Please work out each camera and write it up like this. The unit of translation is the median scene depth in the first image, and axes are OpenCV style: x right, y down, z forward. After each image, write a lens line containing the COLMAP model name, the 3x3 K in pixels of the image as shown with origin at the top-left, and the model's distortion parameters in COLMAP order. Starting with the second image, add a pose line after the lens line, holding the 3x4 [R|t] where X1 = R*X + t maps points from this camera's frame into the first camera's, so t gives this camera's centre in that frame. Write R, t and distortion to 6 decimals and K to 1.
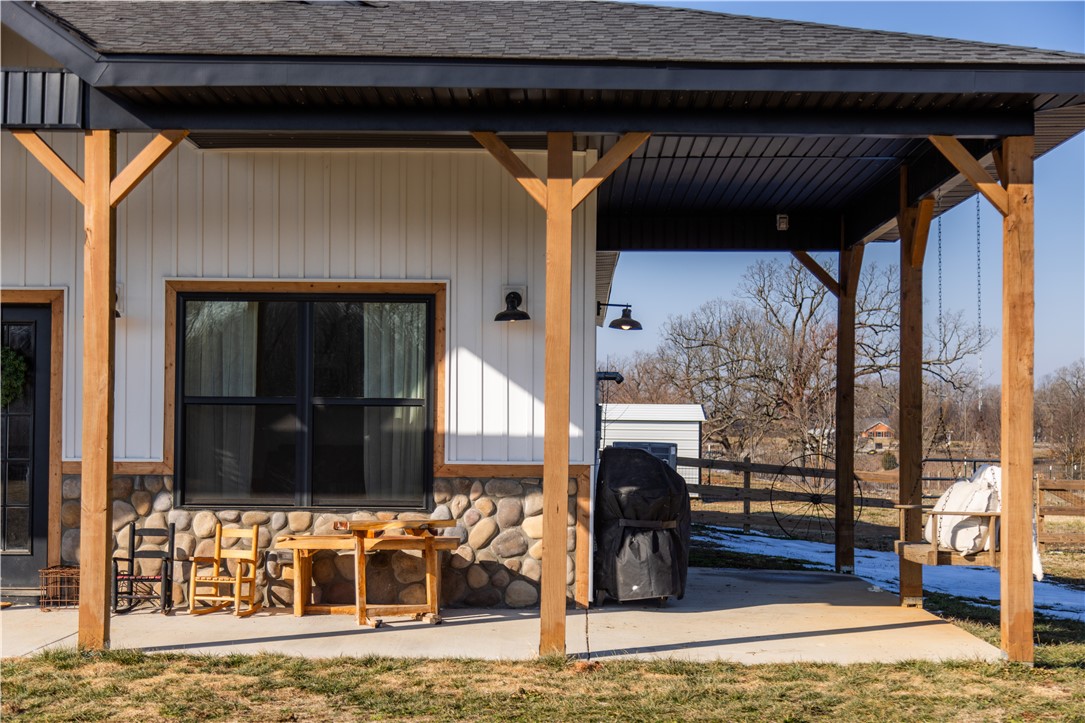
lens RADIAL K [[1952.2, 0, 544.2], [0, 1952.2, 367.9], [0, 0, 1]] dist [0.154217, 0.000000]
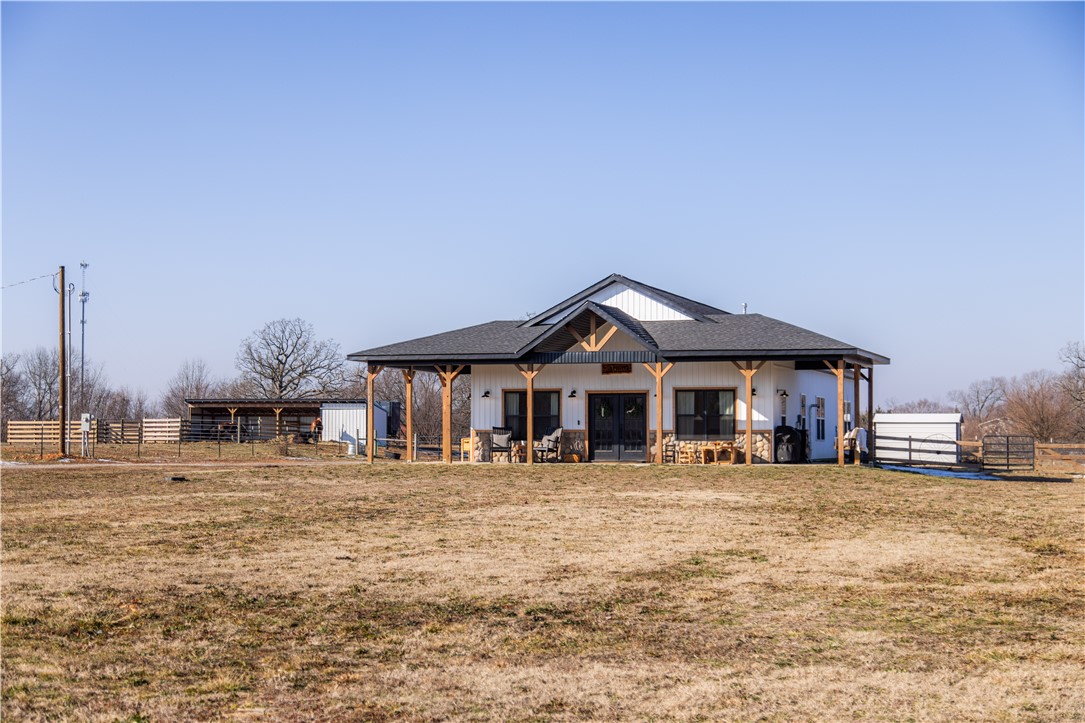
lens RADIAL K [[1952.2, 0, 544.5], [0, 1952.2, 366.9], [0, 0, 1]] dist [0.154217, 0.000000]
pose [[0.965634, -0.016869, -0.259359, 0.643469], [0.015509, 0.999853, -0.007289, -0.062009], [0.259444, 0.003016, 0.965753, -3.188998]]
